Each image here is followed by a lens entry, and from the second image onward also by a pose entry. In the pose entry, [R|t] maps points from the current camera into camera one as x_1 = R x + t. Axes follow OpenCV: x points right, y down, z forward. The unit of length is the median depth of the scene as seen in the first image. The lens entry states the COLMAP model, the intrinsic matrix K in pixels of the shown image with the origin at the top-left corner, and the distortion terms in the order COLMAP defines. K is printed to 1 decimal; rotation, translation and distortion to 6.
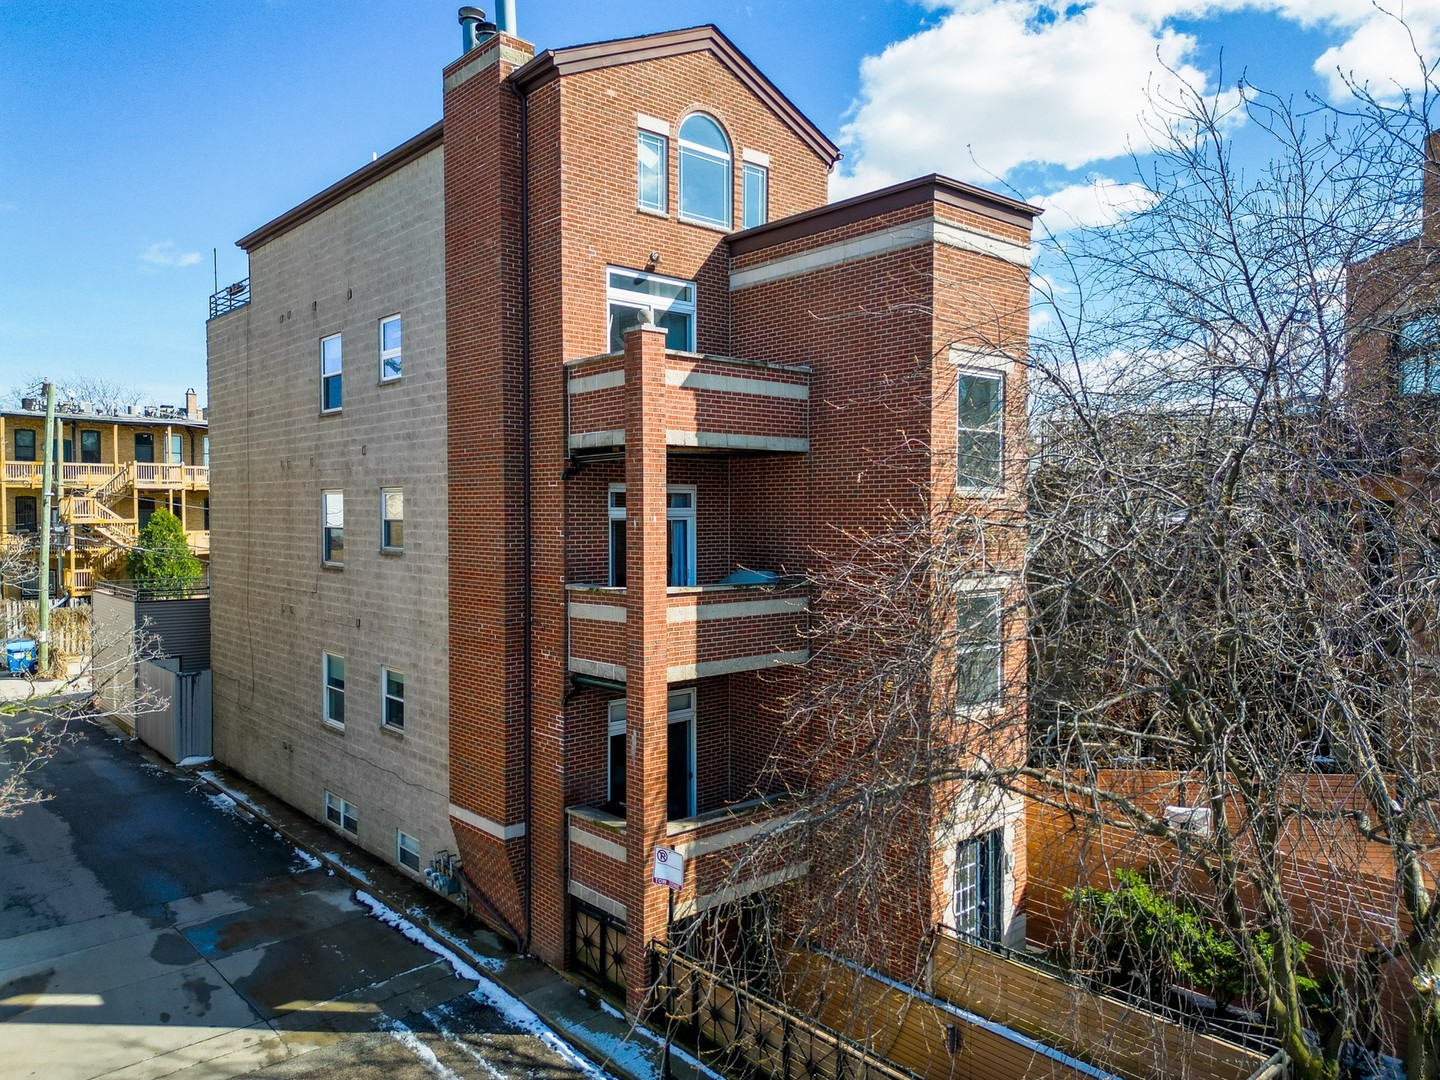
lens RADIAL K [[1016.3, 0, 716.8], [0, 1016.3, 541.6], [0, 0, 1]] dist [0.002438, 0.000178]
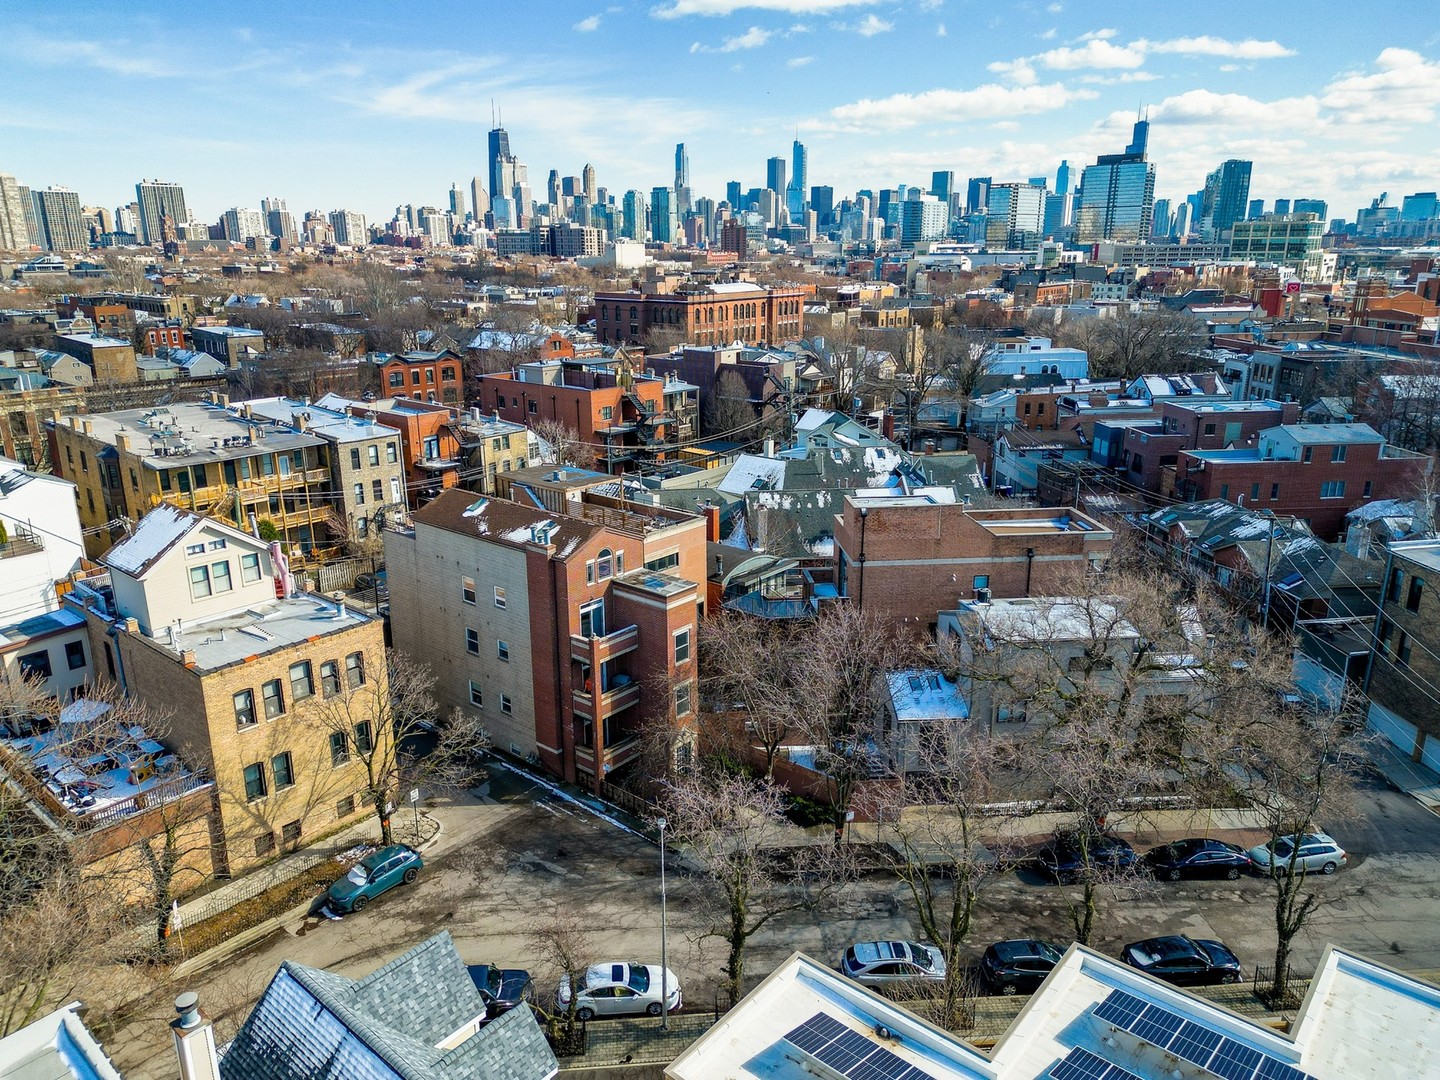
lens RADIAL K [[1016.3, 0, 719.2], [0, 1016.3, 538.3], [0, 0, 1]] dist [0.002438, 0.000178]
pose [[0.989459, -0.037628, 0.139838, -0.116516], [0.002742, 0.970347, 0.241699, -1.414973], [-0.144786, -0.238768, 0.960222, -2.551669]]
